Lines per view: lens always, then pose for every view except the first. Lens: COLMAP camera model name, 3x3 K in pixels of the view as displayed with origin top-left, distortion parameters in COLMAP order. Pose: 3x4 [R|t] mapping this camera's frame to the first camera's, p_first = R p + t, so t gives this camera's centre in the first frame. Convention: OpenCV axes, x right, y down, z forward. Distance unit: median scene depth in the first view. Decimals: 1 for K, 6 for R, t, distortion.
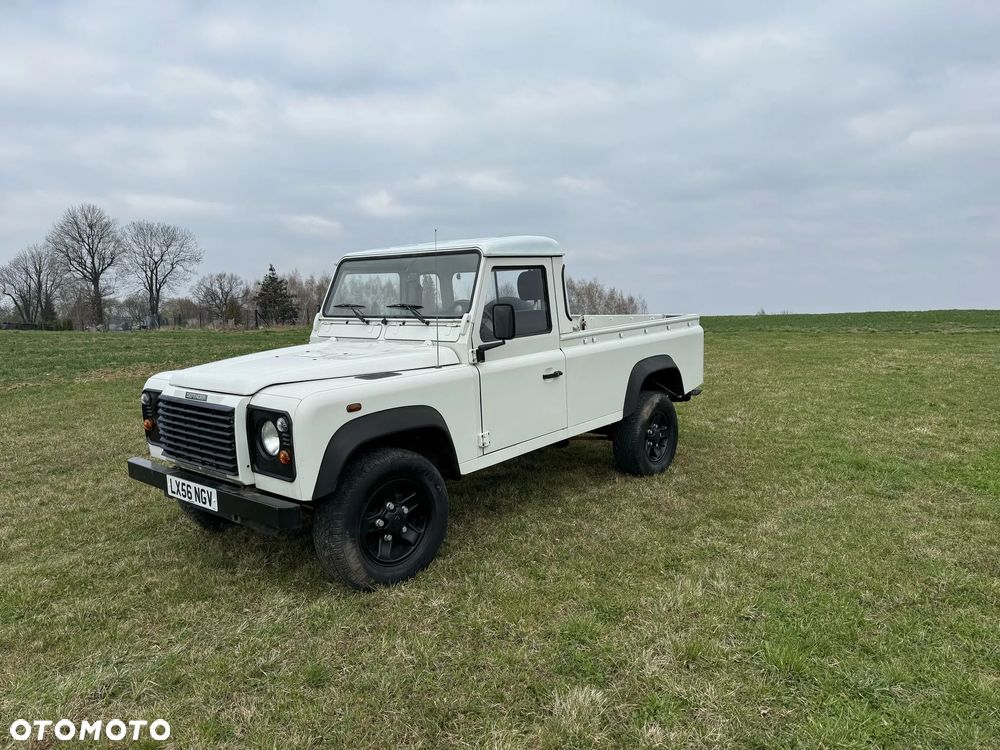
lens RADIAL K [[711.6, 0, 500.0], [0, 711.6, 375.0], [0, 0, 1]] dist [0.097565, -0.128341]
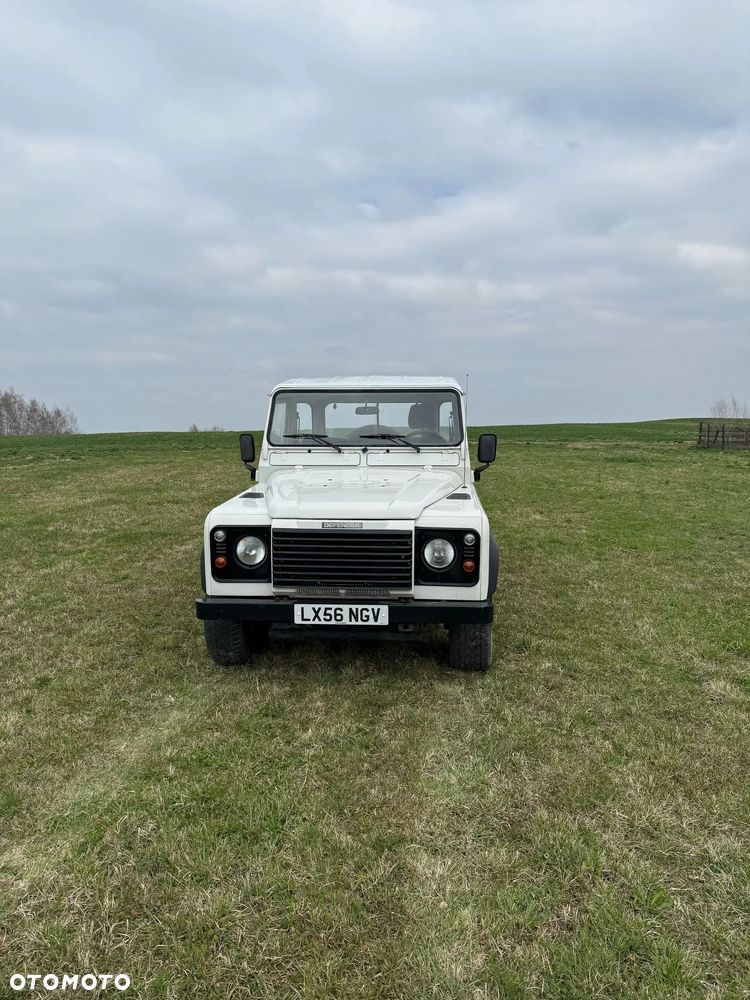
lens RADIAL K [[712.3, 0, 375.0], [0, 712.3, 500.0], [0, 0, 1]] dist [0.131235, -0.207401]
pose [[0.807835, -0.062431, 0.586093, -0.930795], [0.053461, 0.998037, 0.032624, -0.037131], [-0.586979, 0.004978, 0.809587, 0.099112]]
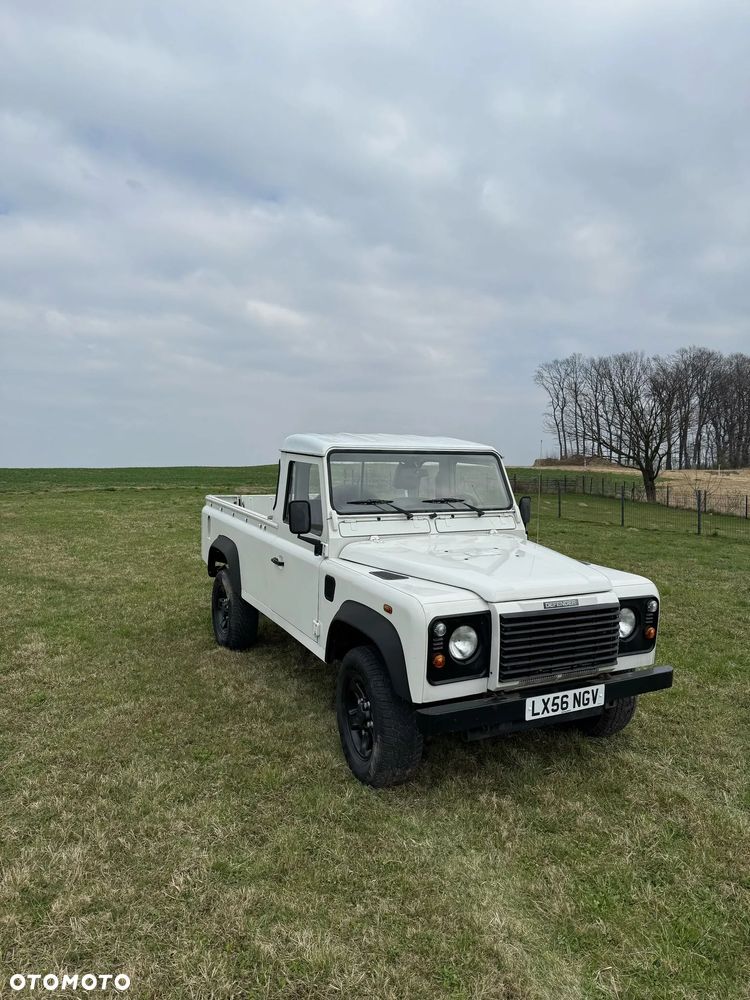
lens RADIAL K [[712.3, 0, 375.0], [0, 712.3, 500.0], [0, 0, 1]] dist [0.131235, -0.207401]
pose [[0.366828, -0.043787, 0.929258, -1.332526], [0.079076, 0.996744, 0.015752, -0.139168], [-0.926922, 0.067704, 0.369097, 0.798240]]
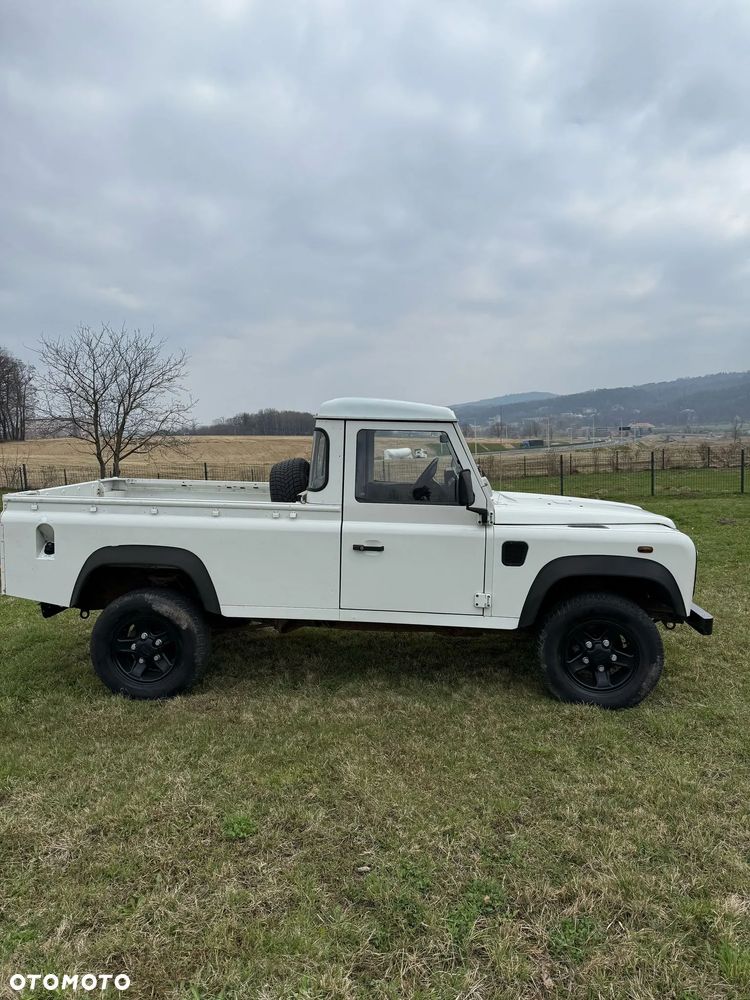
lens RADIAL K [[712.3, 0, 375.0], [0, 712.3, 500.0], [0, 0, 1]] dist [0.131235, -0.207401]
pose [[-0.590841, -0.058201, 0.804686, -1.099526], [0.109152, 0.982458, 0.151203, -0.260376], [-0.799371, 0.177170, -0.574123, 2.044021]]
